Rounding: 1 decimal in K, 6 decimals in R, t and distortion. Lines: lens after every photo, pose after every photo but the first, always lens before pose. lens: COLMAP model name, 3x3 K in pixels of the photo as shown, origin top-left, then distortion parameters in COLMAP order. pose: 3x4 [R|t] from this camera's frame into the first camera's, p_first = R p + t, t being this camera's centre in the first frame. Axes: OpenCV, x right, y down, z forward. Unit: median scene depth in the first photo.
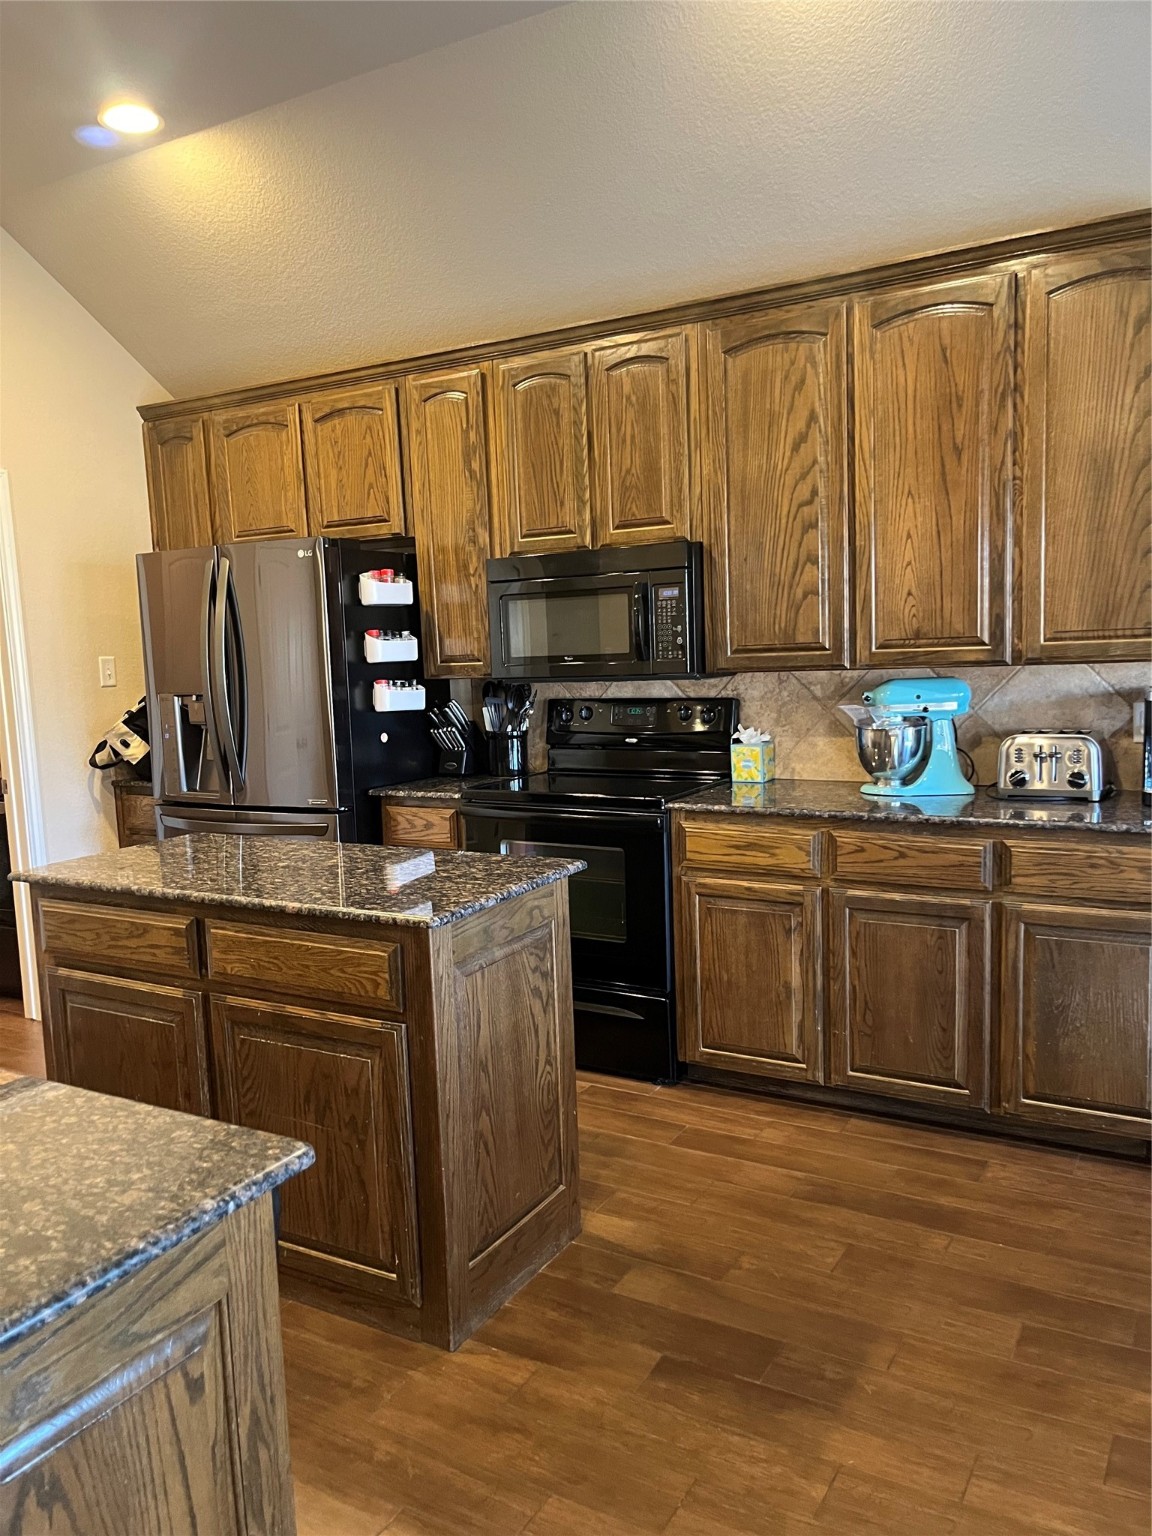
lens RADIAL K [[1160.2, 0, 584.5], [0, 1160.2, 776.1], [0, 0, 1]] dist [0.053592, -0.080055]
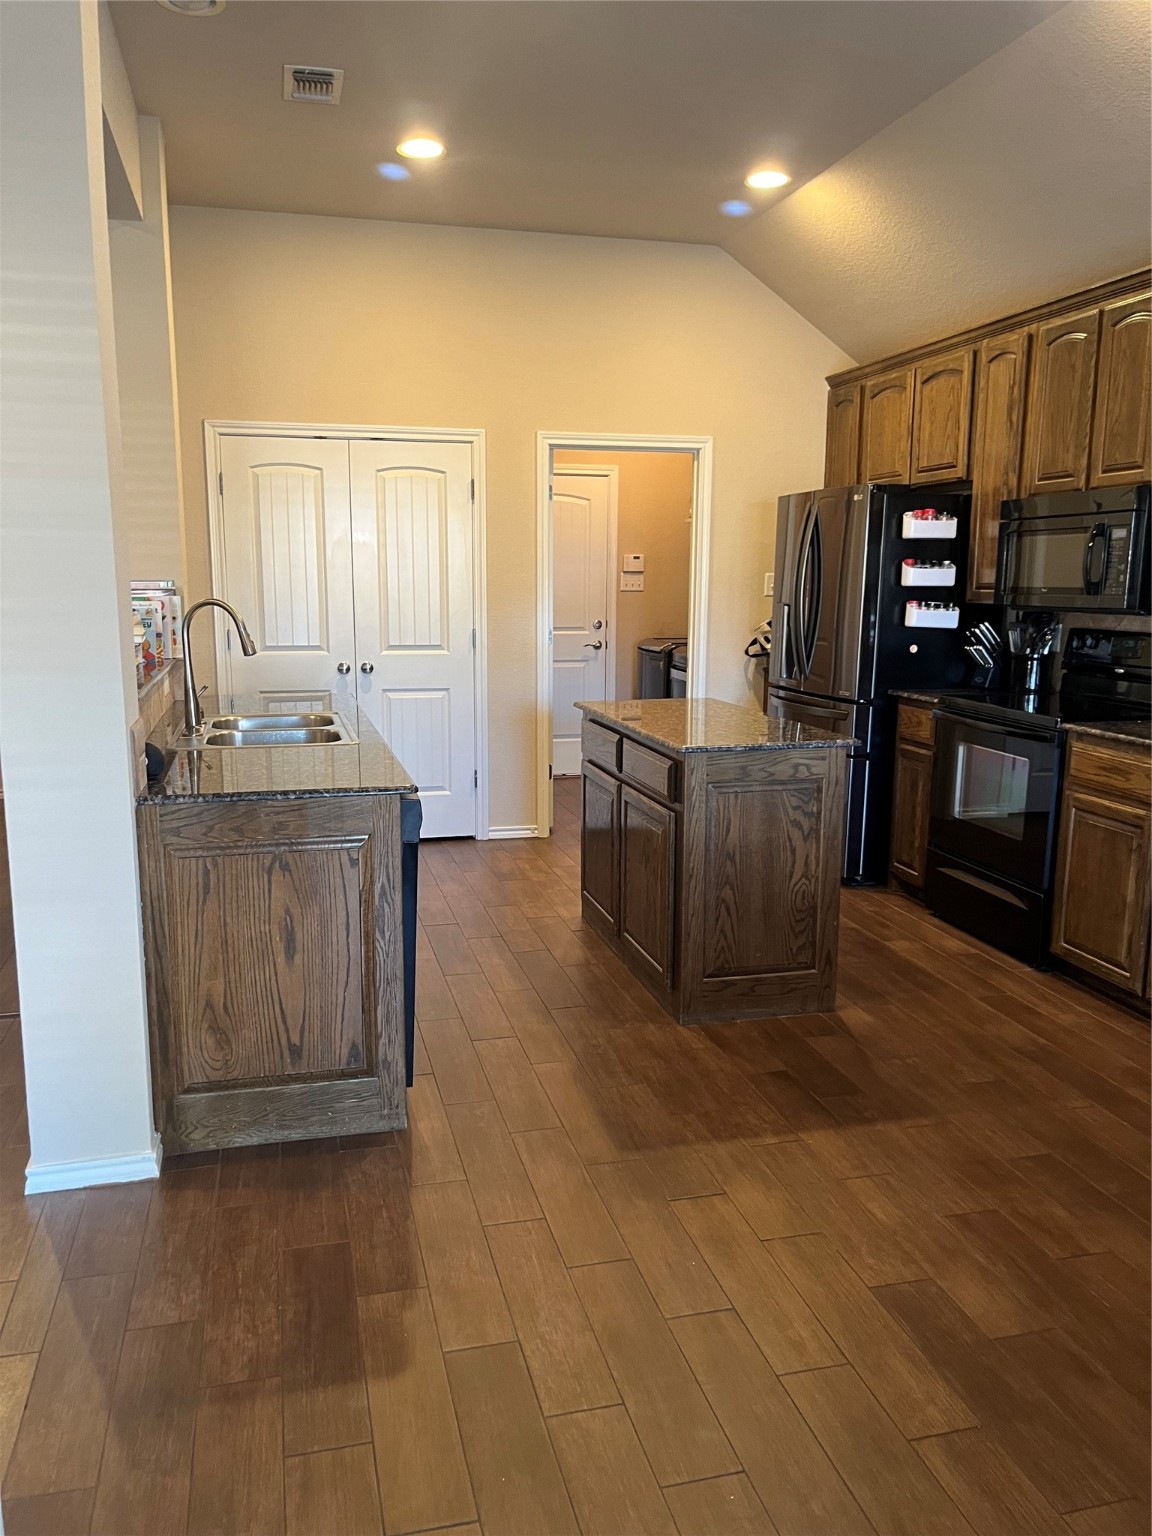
lens RADIAL K [[1160.2, 0, 562.1], [0, 1160.2, 767.0], [0, 0, 1]] dist [0.053592, -0.080055]
pose [[0.696404, 0.157506, -0.700152, 0.466981], [-0.113077, 0.987514, 0.109679, -0.003453], [0.708685, 0.002790, 0.705519, -0.126776]]
